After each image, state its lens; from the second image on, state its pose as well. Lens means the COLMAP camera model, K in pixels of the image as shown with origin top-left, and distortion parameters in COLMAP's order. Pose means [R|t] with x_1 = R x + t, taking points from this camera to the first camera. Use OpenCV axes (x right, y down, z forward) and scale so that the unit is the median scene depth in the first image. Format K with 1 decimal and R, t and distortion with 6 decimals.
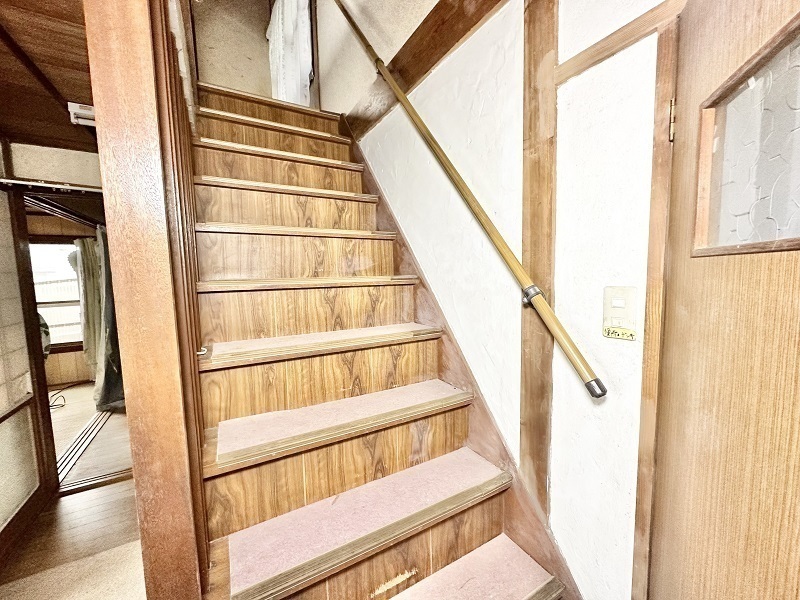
lens RADIAL K [[319.4, 0, 399.1], [0, 319.4, 299.2], [0, 0, 1]] dist [-0.001438, 0.000294]
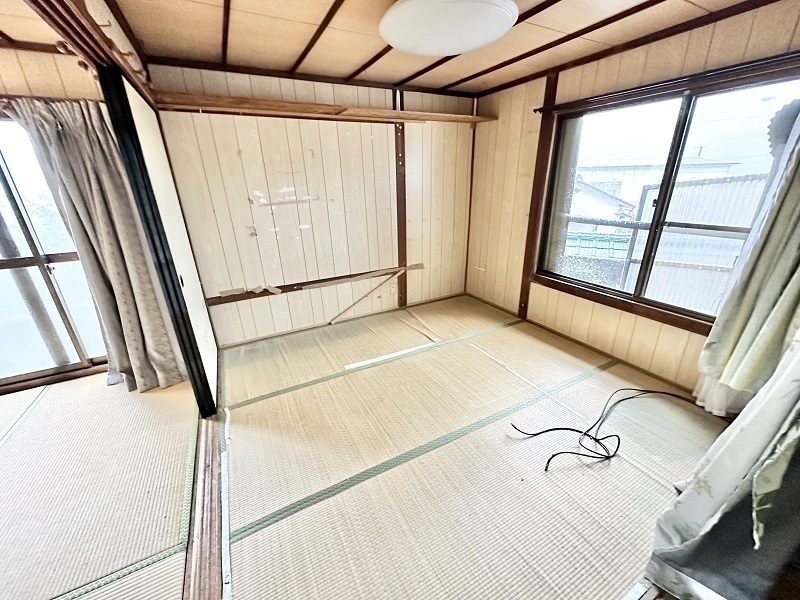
lens RADIAL K [[319.4, 0, 395.3], [0, 319.4, 301.0], [0, 0, 1]] dist [-0.001438, 0.000294]
pose [[-0.035033, 0.378316, -0.925013, -0.556826], [-0.068541, 0.922492, 0.379881, -0.038332], [0.997033, 0.076709, -0.006387, 0.539315]]
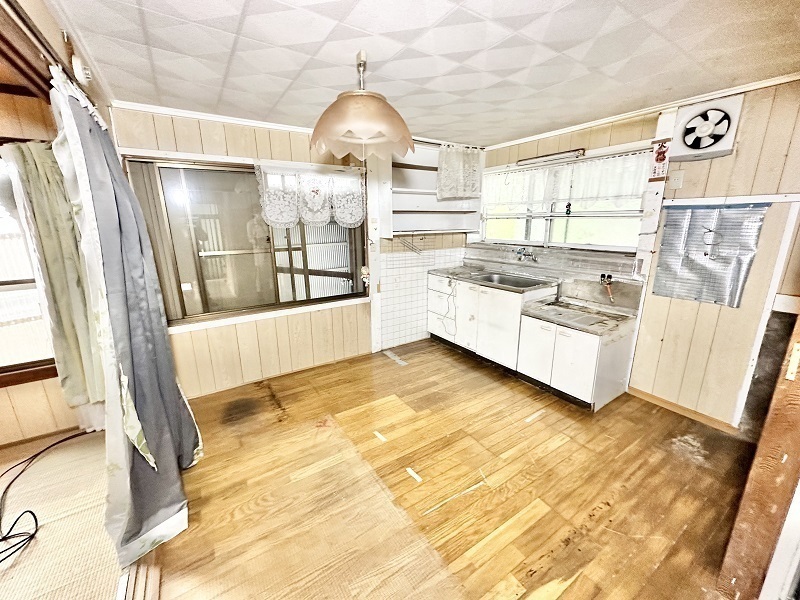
lens RADIAL K [[319.4, 0, 399.2], [0, 319.4, 303.2], [0, 0, 1]] dist [-0.001438, 0.000294]
pose [[0.998583, -0.003731, 0.053082, -0.475673], [-0.004484, 0.988092, 0.153796, -0.038394], [-0.053024, -0.153816, 0.986676, 0.488861]]
